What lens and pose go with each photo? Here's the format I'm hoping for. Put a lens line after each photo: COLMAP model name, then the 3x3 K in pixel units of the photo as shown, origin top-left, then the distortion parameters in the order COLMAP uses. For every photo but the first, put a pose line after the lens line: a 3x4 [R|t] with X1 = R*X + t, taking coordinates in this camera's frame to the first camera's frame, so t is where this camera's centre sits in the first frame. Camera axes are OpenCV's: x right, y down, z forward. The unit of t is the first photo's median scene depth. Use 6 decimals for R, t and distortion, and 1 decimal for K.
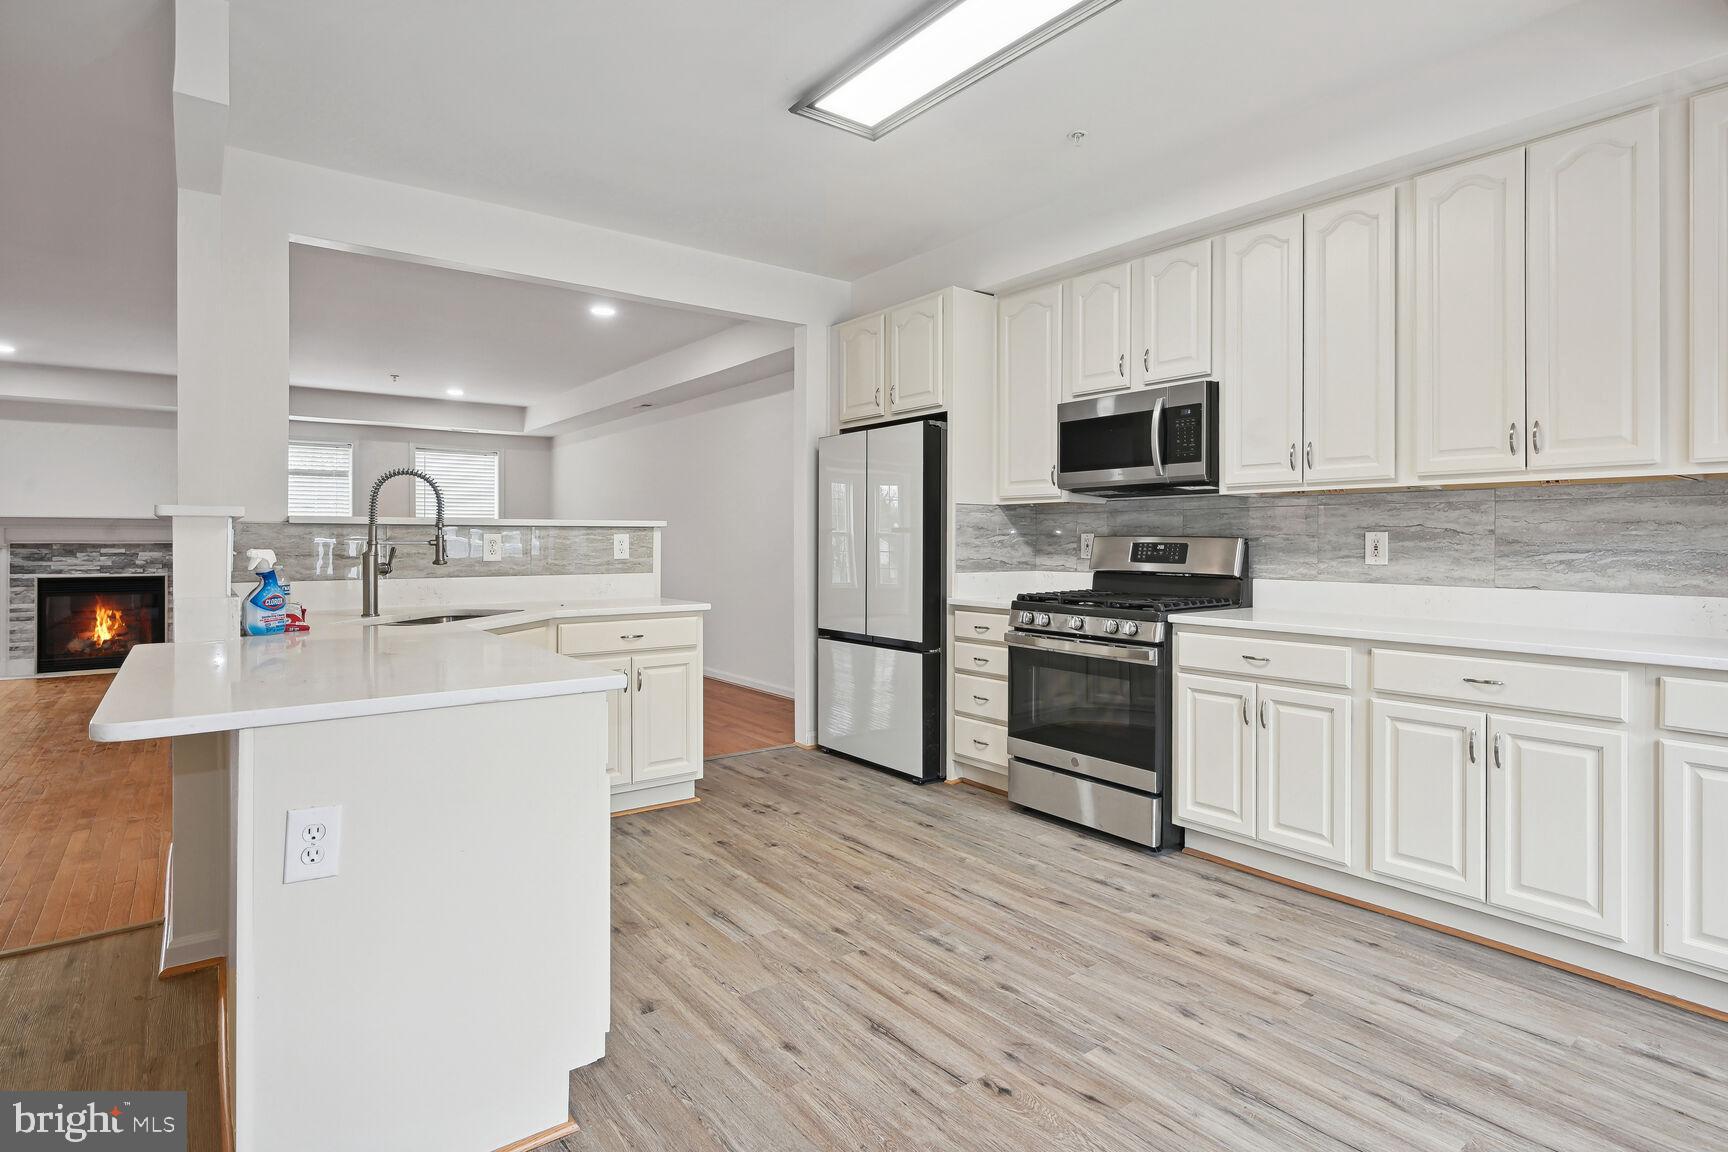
lens RADIAL K [[872.4, 0, 858.1], [0, 872.4, 542.9], [0, 0, 1]] dist [0.001959, 0.001117]
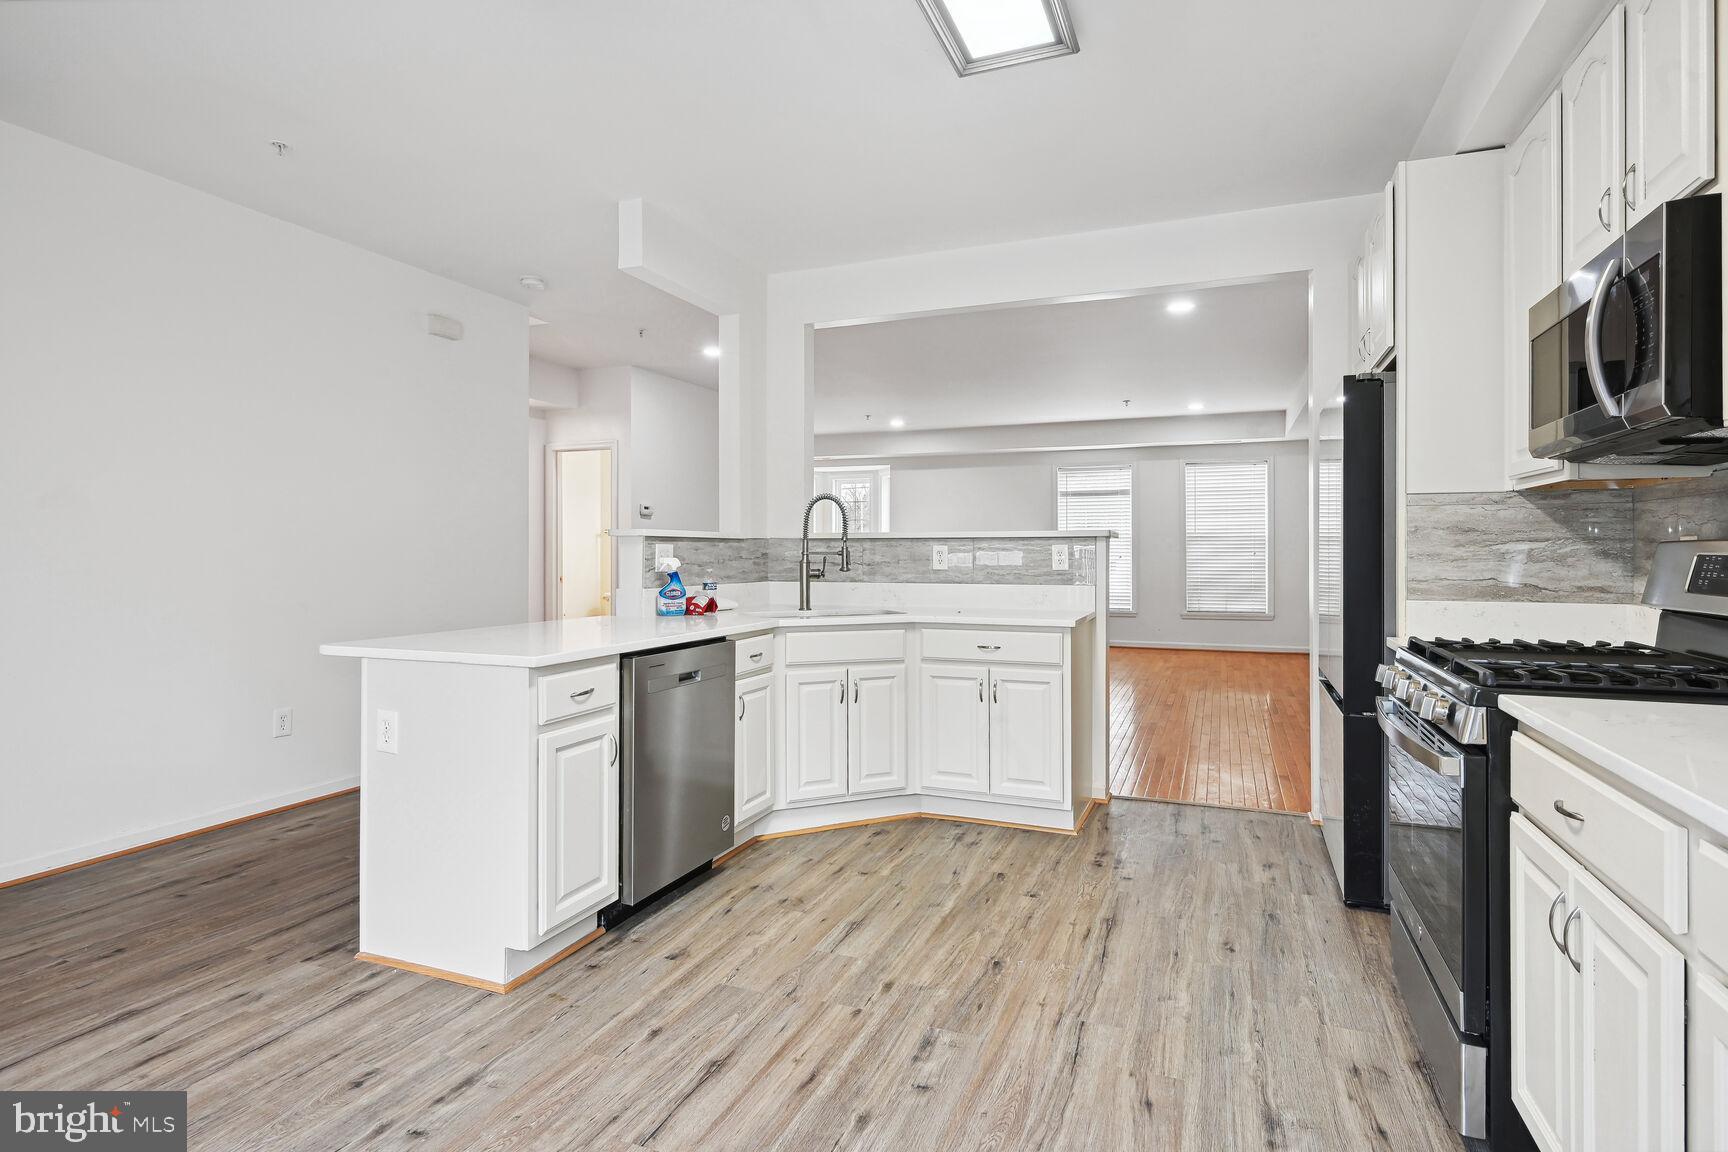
lens RADIAL K [[872.4, 0, 892.9], [0, 872.4, 553.3], [0, 0, 1]] dist [0.001959, 0.001117]
pose [[0.526250, 0.000526, -0.850330, 0.645028], [-0.000865, 1.000000, 0.000084, -0.000552], [0.850329, 0.000691, 0.526251, 0.460551]]
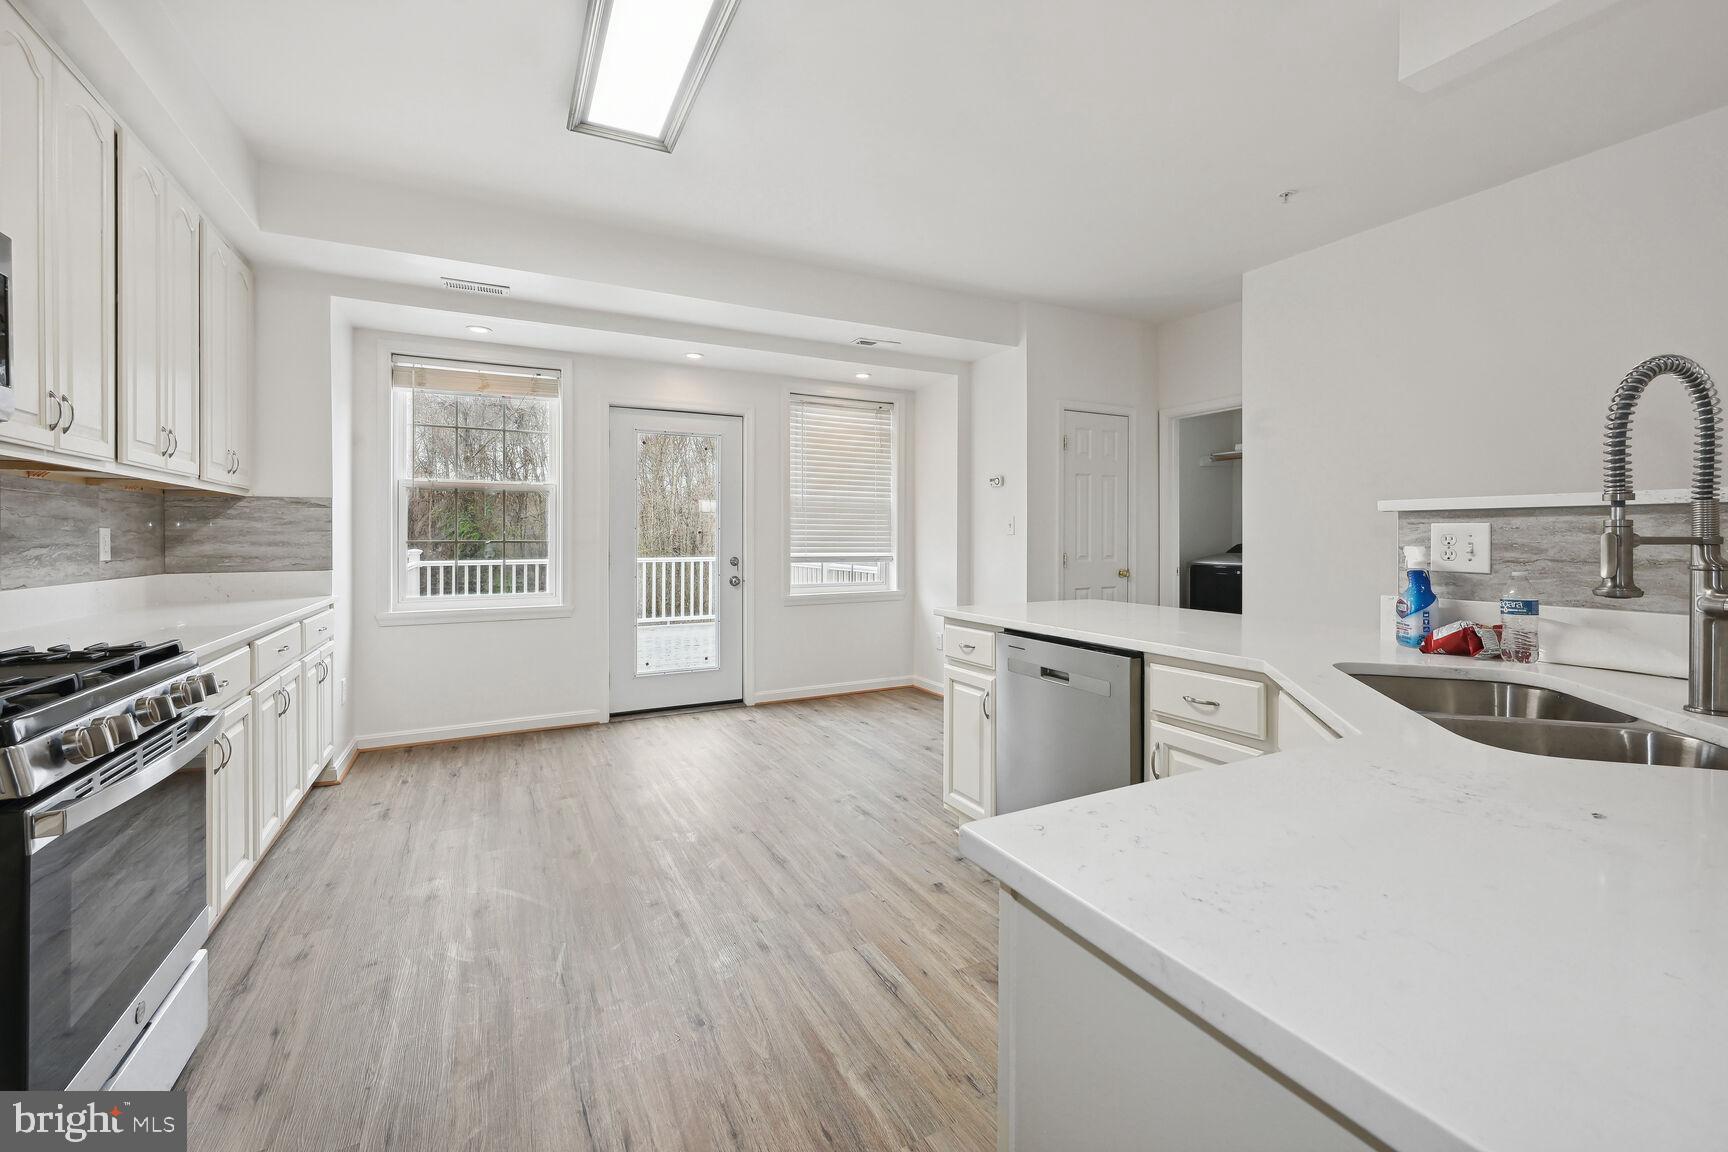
lens RADIAL K [[709.7, 0, 859.3], [0, 709.7, 535.7], [0, 0, 1]] dist [-0.000057, 0.000016]
pose [[-0.983988, 0.000380, 0.178235, -0.227381], [0.000422, 1.000000, 0.000194, -0.003394], [-0.178235, 0.000266, -0.983988, 1.510333]]
